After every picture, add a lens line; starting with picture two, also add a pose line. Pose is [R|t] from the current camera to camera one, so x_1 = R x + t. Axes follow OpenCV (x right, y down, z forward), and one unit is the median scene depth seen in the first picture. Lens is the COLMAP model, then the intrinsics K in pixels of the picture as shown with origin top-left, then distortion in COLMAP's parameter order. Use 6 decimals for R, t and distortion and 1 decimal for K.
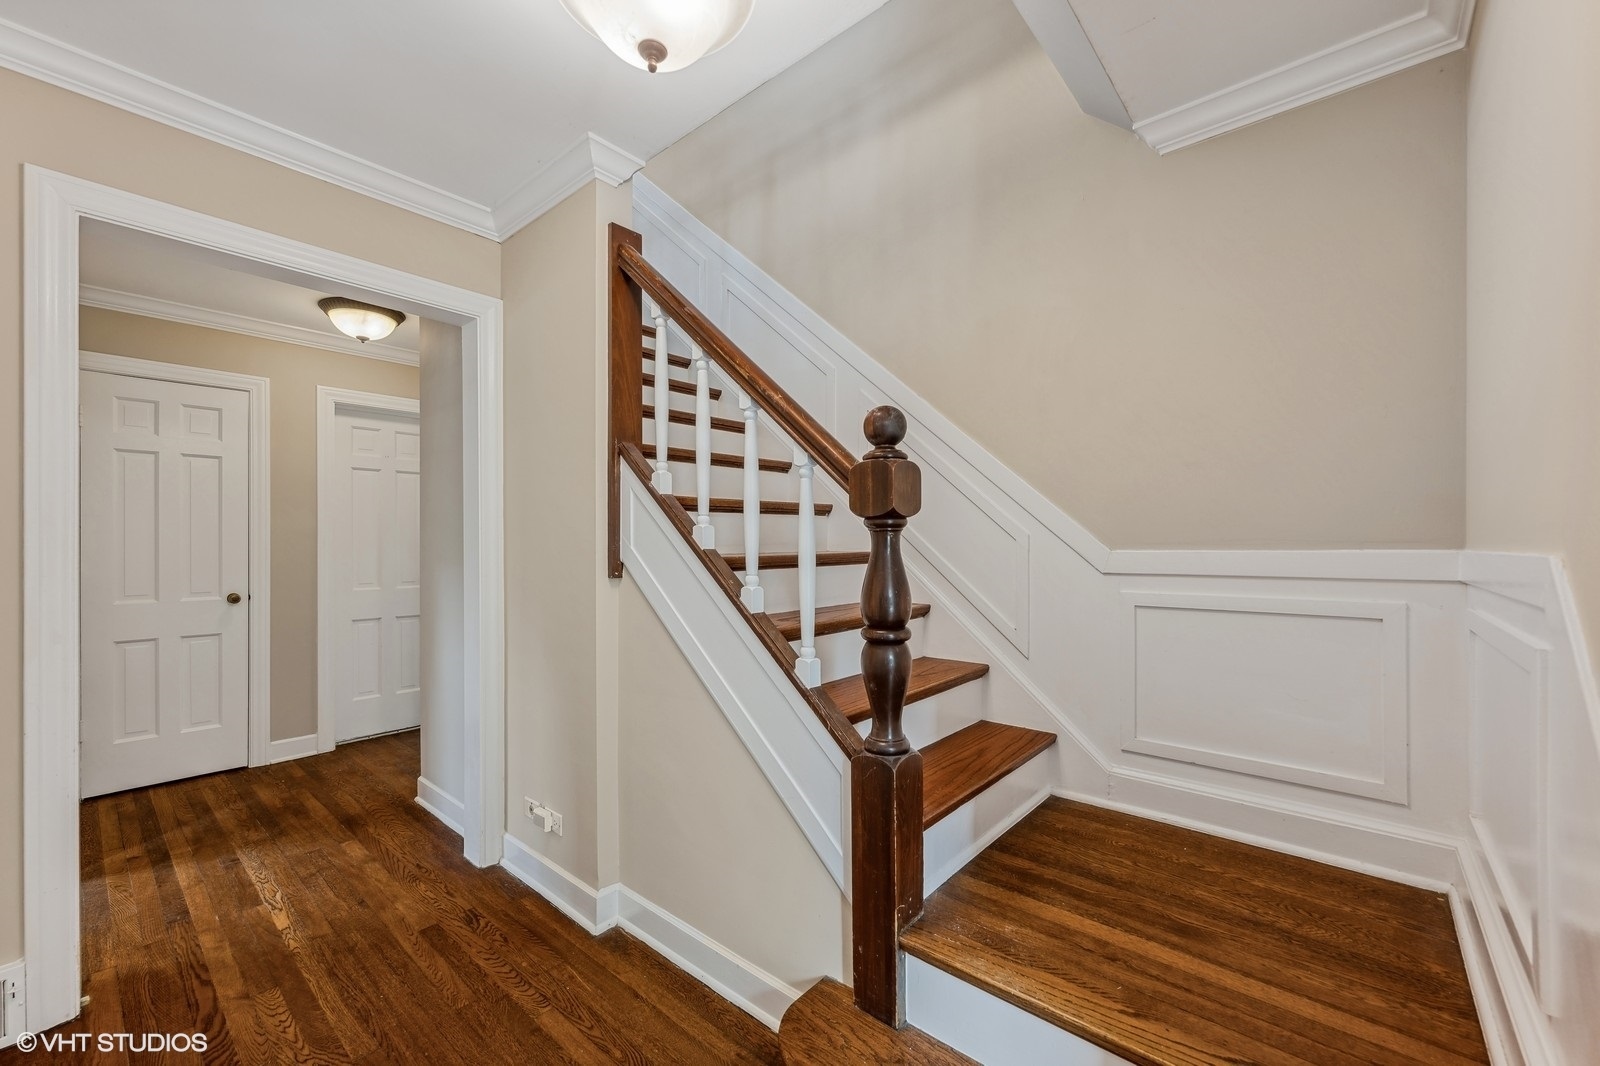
lens RADIAL K [[641.6, 0, 798.8], [0, 641.6, 531.8], [0, 0, 1]] dist [-0.002055, -0.000472]
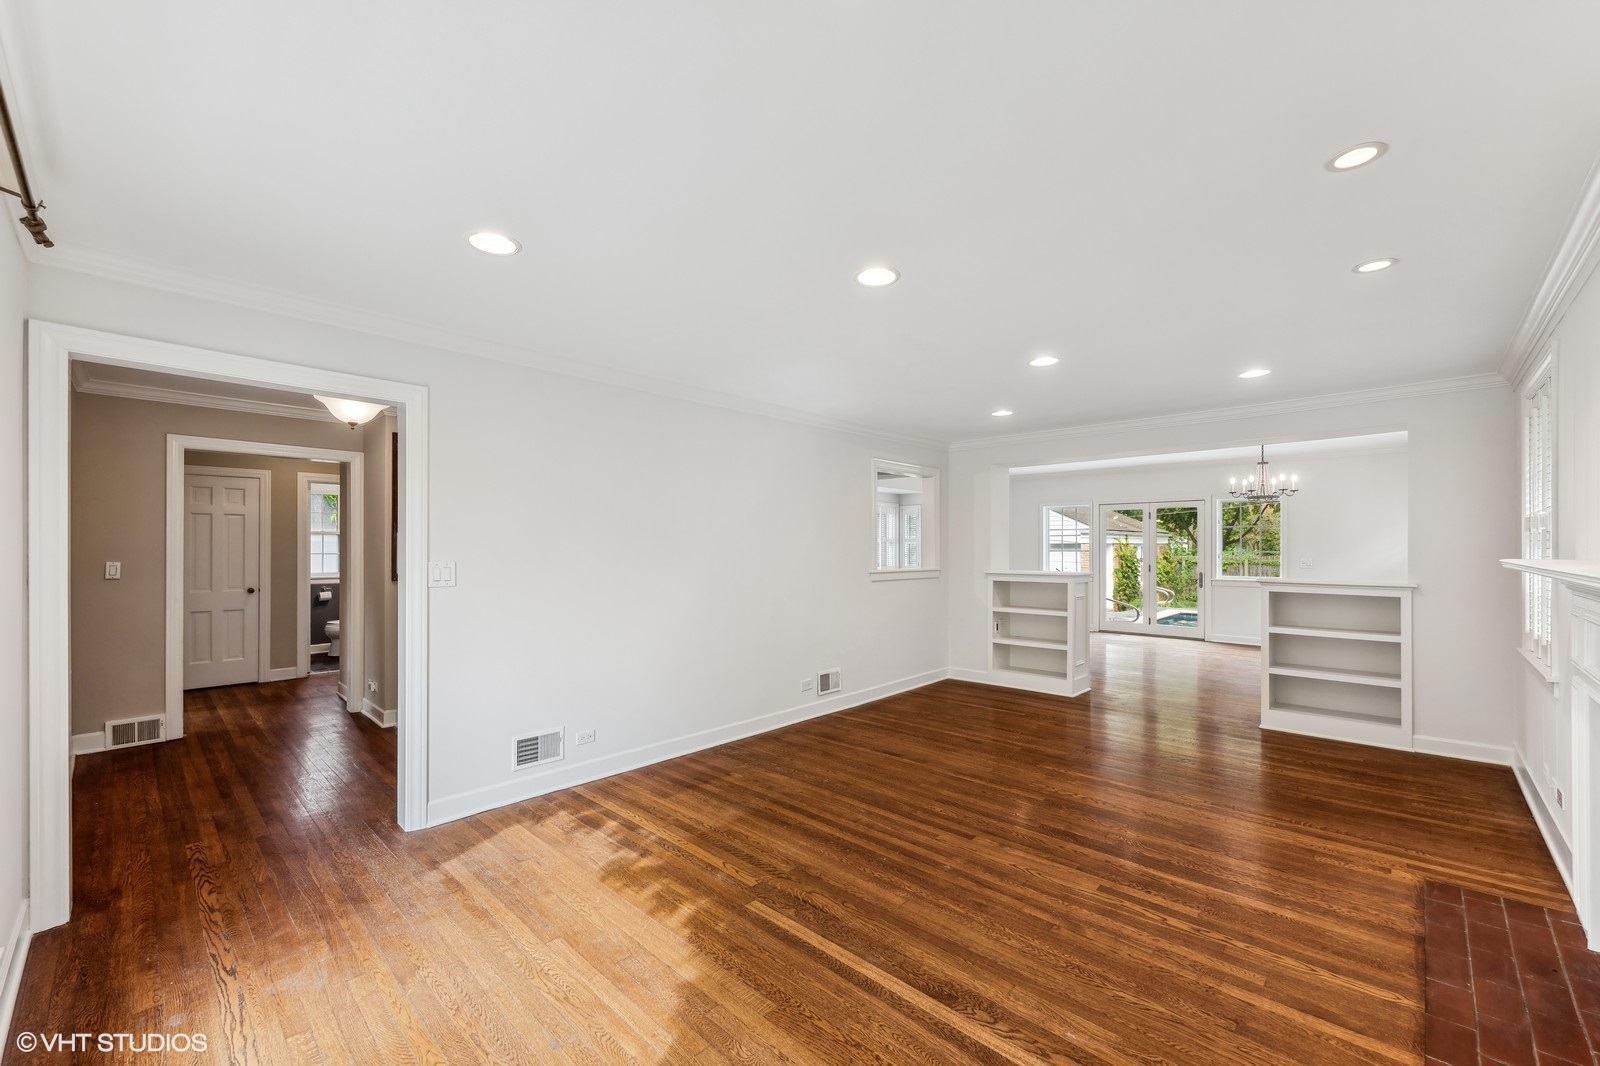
lens RADIAL K [[641.6, 0, 802.9], [0, 641.6, 533.9], [0, 0, 1]] dist [-0.002055, -0.000472]
pose [[0.999053, 0.003444, -0.043378, 1.078810], [-0.003303, 0.999989, 0.003309, -0.097032], [0.043389, -0.003162, 0.999053, -1.062979]]
